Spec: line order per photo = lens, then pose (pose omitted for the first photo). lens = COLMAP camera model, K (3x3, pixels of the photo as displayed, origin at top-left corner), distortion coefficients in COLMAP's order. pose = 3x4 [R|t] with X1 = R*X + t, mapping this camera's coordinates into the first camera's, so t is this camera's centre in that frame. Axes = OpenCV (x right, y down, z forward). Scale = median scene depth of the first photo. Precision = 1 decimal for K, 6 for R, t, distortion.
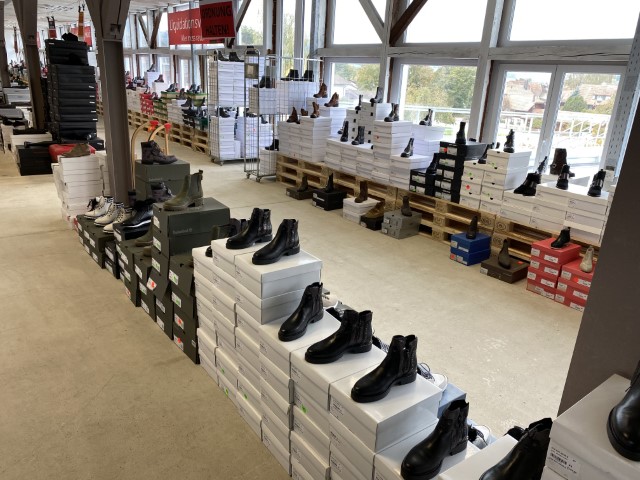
lens RADIAL K [[484.1, 0, 318.2], [0, 484.1, 241.4], [0, 0, 1]] dist [0.023614, -0.050917]
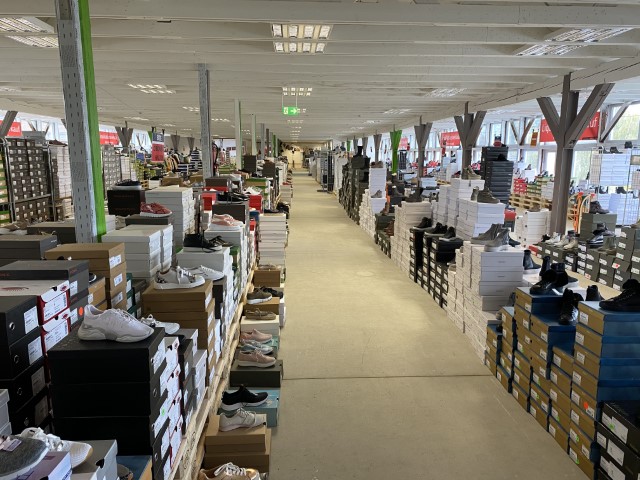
lens RADIAL K [[484.1, 0, 319.5], [0, 484.1, 241.4], [0, 0, 1]] dist [0.023614, -0.050917]
pose [[0.831273, 0.050266, -0.553587, -0.127695], [-0.144309, 0.981272, -0.127596, 0.211309], [0.536806, 0.185955, 0.822958, -0.667410]]
